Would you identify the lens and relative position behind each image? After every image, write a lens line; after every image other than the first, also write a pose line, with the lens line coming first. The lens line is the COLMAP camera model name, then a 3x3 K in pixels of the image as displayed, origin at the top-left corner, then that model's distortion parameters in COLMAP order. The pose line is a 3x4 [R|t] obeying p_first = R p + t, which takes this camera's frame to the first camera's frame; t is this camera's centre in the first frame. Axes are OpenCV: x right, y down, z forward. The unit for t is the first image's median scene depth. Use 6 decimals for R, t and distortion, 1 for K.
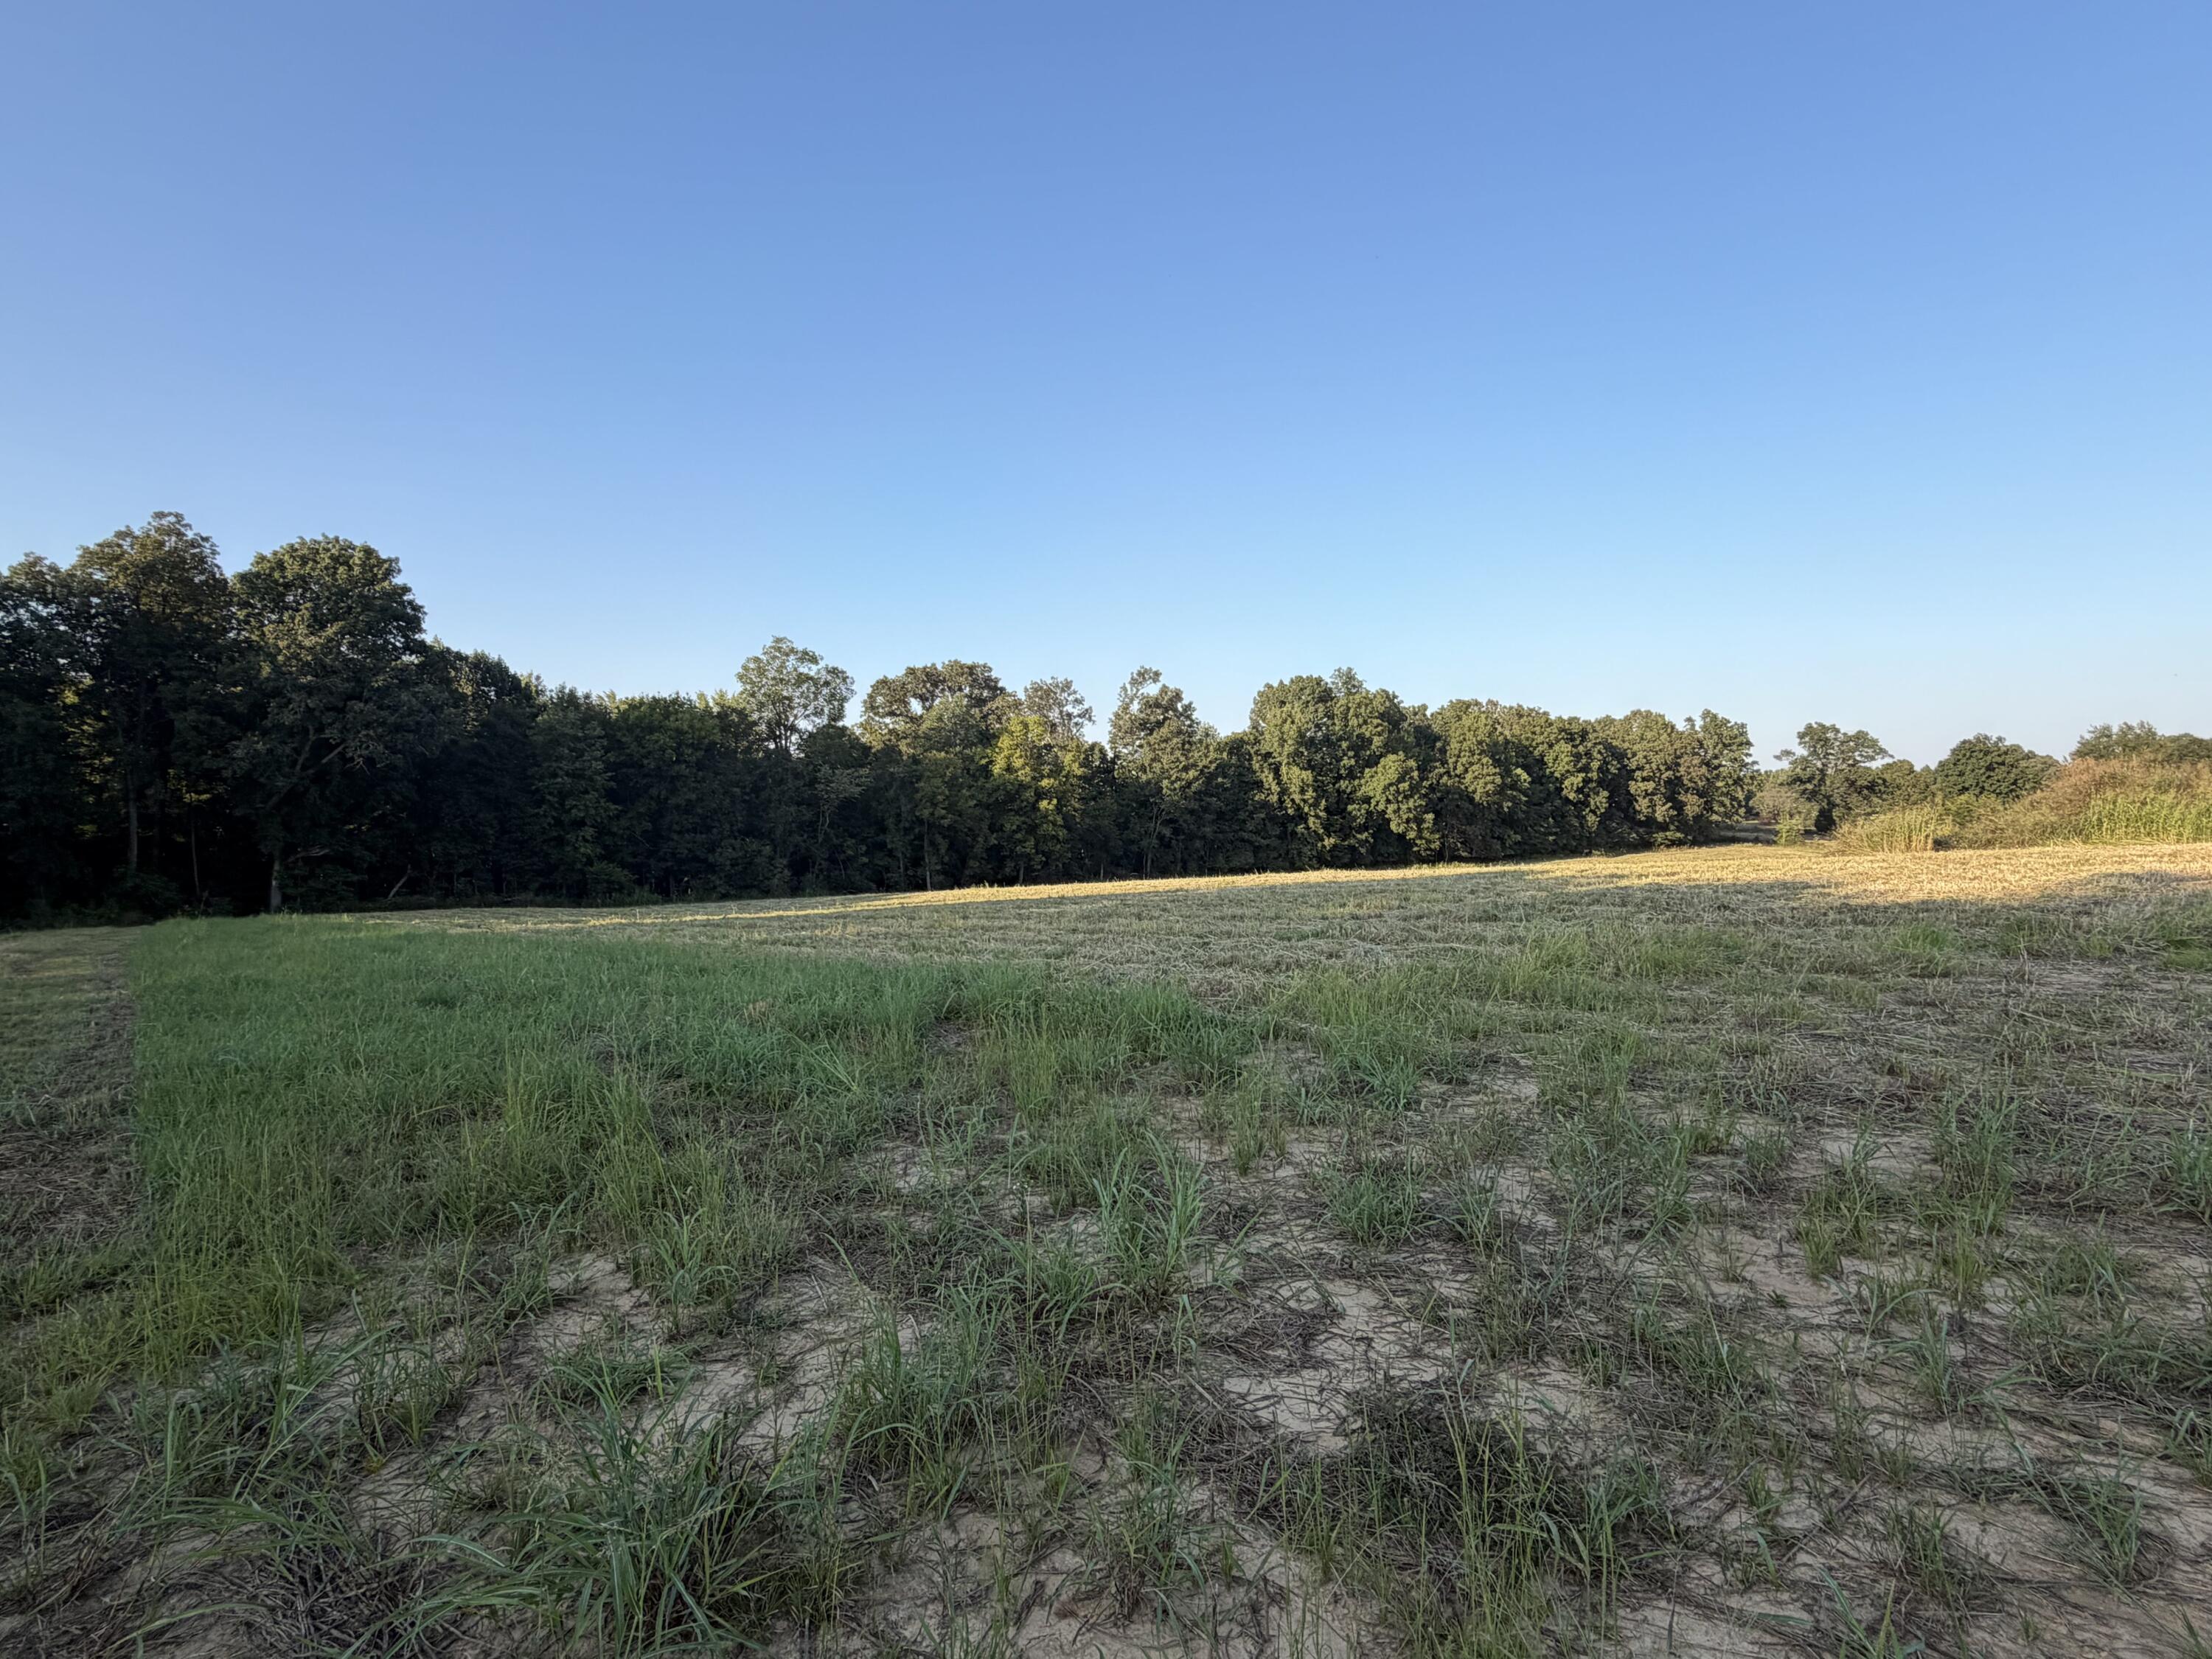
lens RADIAL K [[1157.8, 0, 1111.4], [0, 1157.8, 829.9], [0, 0, 1]] dist [-0.000313, 0.000089]
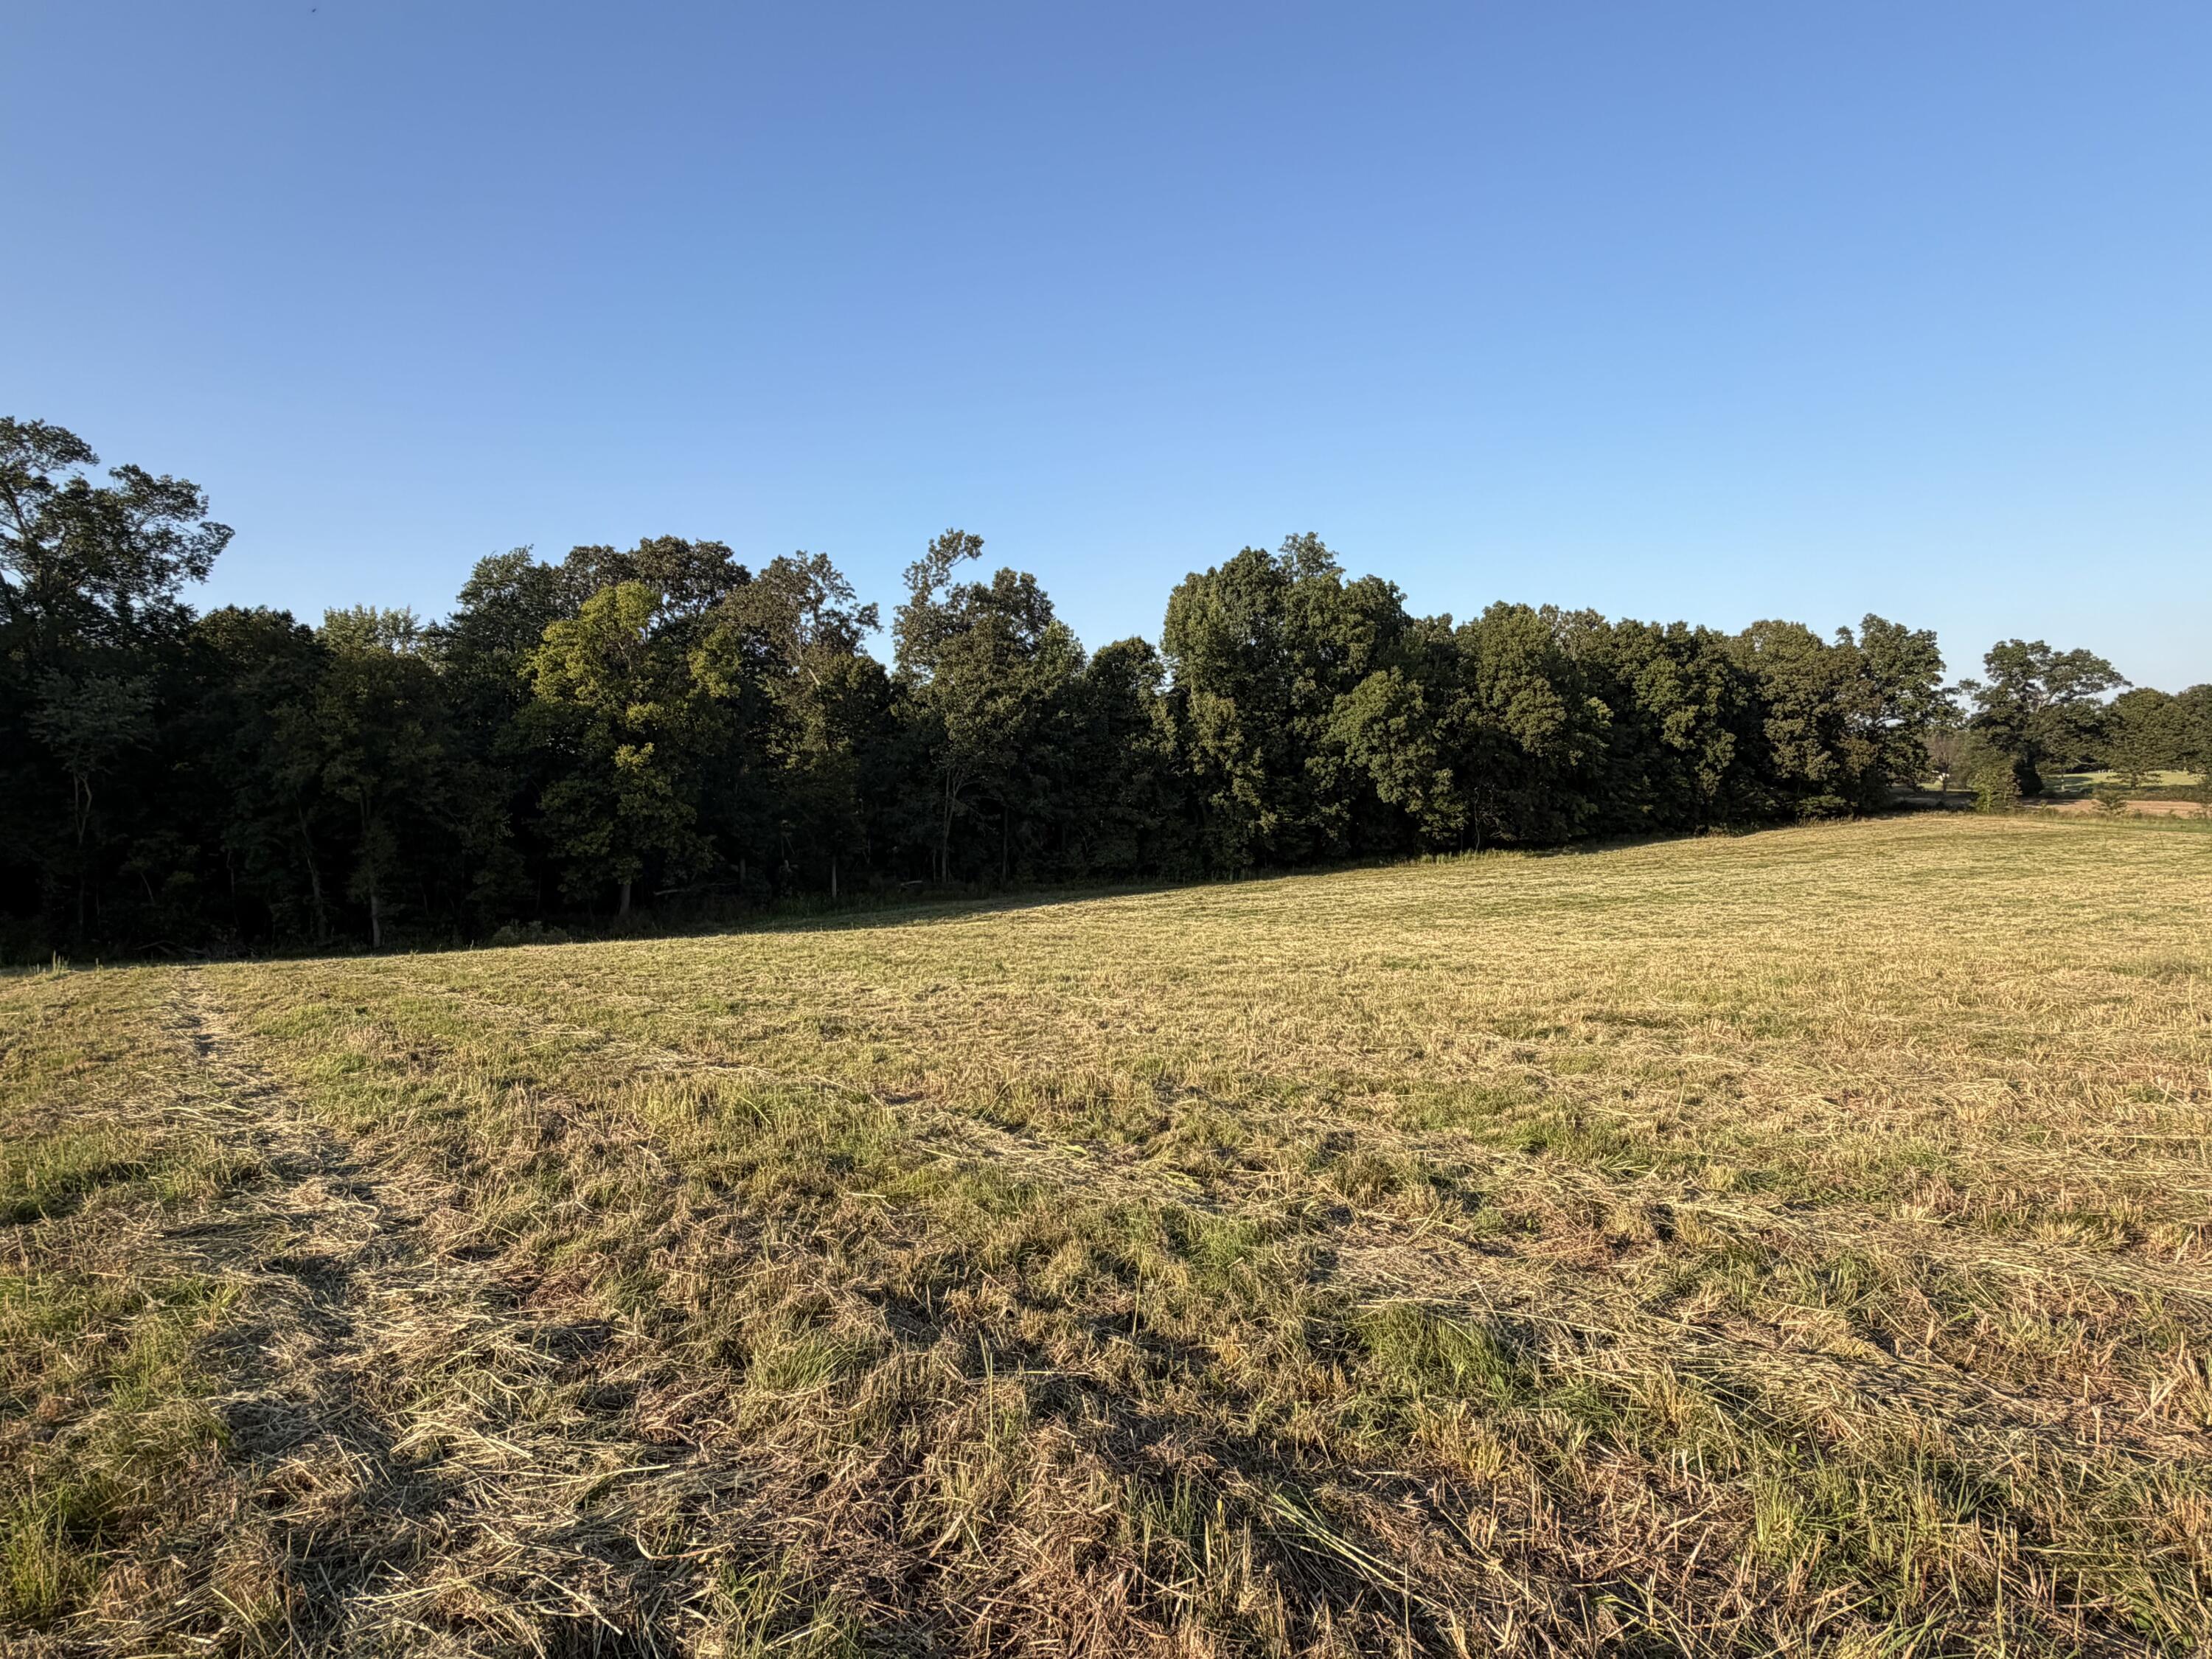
lens RADIAL K [[1157.8, 0, 1106.7], [0, 1157.8, 825.6], [0, 0, 1]] dist [-0.000313, 0.000089]
pose [[0.998815, -0.016240, -0.045874, 0.131542], [0.016852, 0.999774, 0.012988, 0.004069], [0.045652, -0.013745, 0.998863, 0.408590]]
